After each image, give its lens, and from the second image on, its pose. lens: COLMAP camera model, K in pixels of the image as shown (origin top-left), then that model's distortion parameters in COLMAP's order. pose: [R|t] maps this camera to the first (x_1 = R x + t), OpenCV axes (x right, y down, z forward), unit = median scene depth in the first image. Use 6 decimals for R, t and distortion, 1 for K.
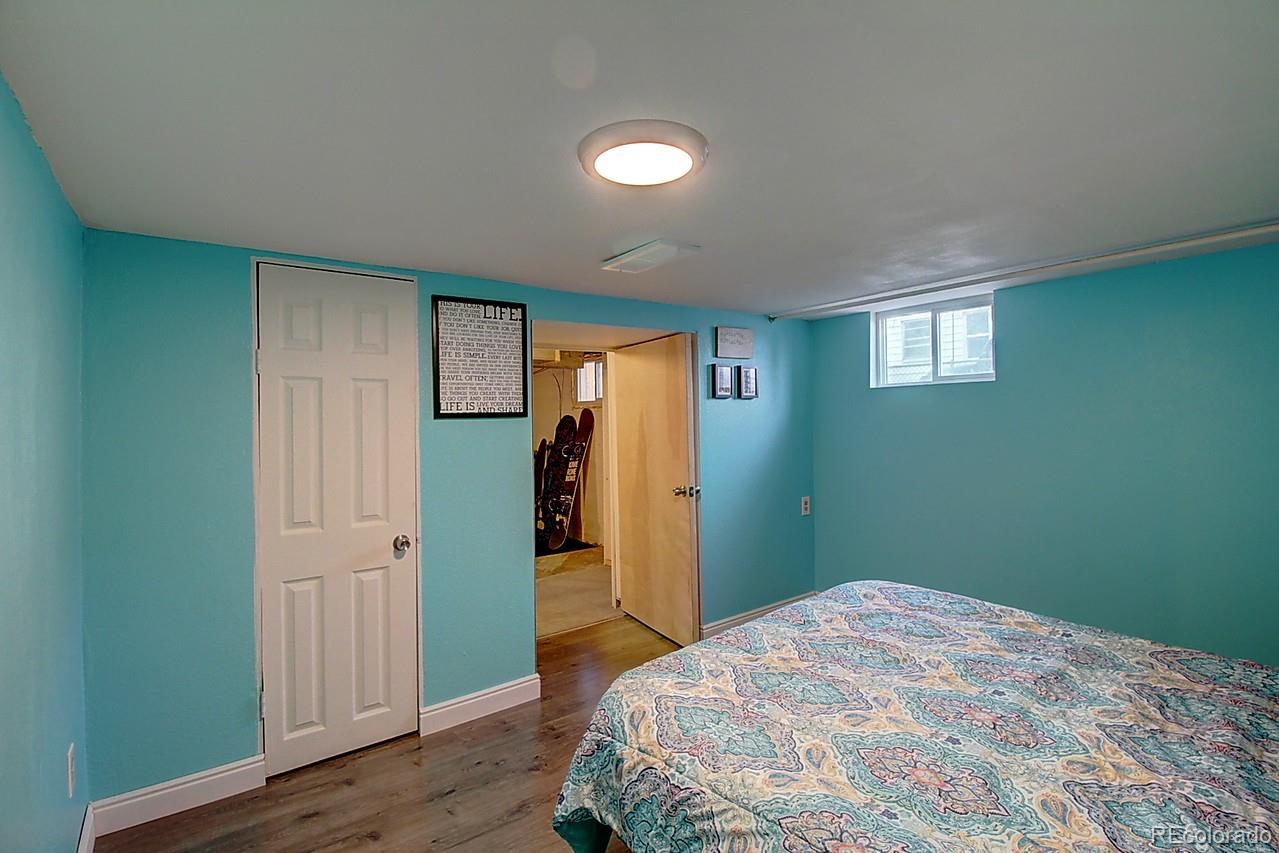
lens RADIAL K [[602.2, 0, 639.0], [0, 602.2, 425.8], [0, 0, 1]] dist [-0.010069, -0.000902]
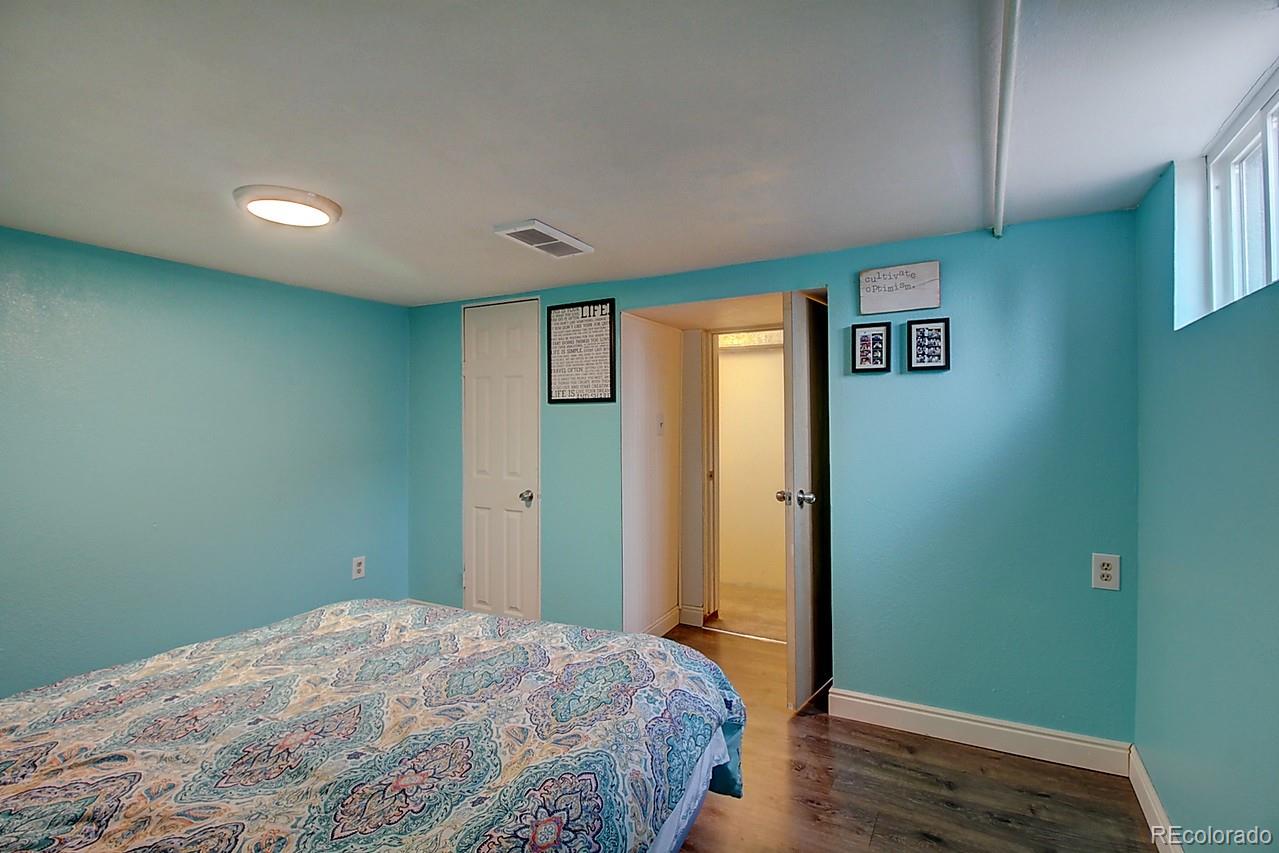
lens RADIAL K [[602.2, 0, 641.9], [0, 602.2, 416.5], [0, 0, 1]] dist [-0.010069, -0.000902]
pose [[0.404227, 0.008411, -0.914620, 0.848255], [-0.017328, 0.999849, 0.001537, 0.009253], [0.914495, 0.015227, 0.404312, 0.621482]]
